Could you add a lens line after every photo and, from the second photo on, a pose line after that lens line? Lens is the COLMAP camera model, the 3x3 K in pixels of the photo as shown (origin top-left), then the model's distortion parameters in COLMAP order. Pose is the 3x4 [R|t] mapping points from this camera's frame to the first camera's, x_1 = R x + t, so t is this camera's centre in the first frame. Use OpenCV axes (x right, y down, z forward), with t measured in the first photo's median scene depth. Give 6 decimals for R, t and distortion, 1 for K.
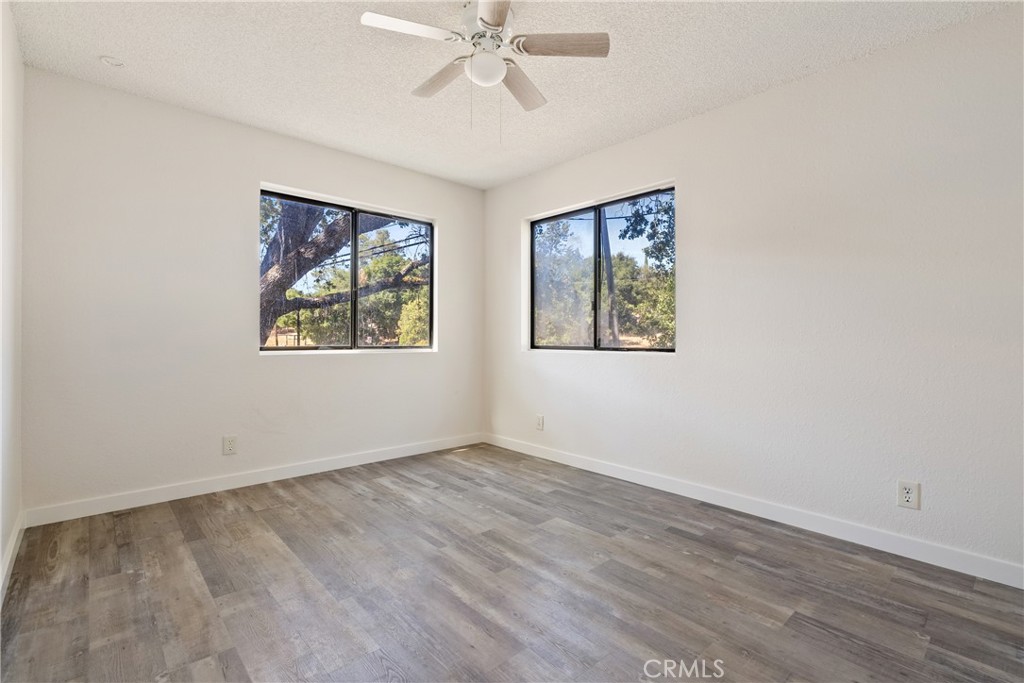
lens RADIAL K [[470.7, 0, 512.9], [0, 470.7, 344.0], [0, 0, 1]] dist [-0.005912, 0.002809]
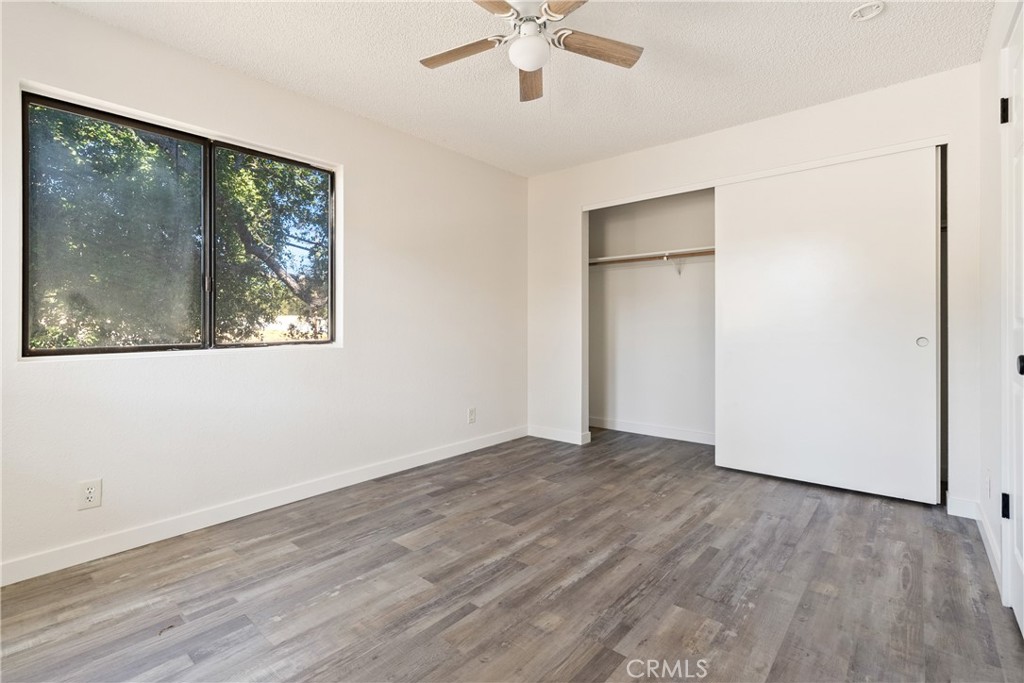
lens RADIAL K [[470.7, 0, 523.0], [0, 470.7, 317.3], [0, 0, 1]] dist [-0.005912, 0.002809]
pose [[-0.131230, 0.010248, 0.991299, -0.825227], [0.021748, 0.999736, -0.007456, -0.026222], [-0.991113, 0.020580, -0.131418, 0.905818]]
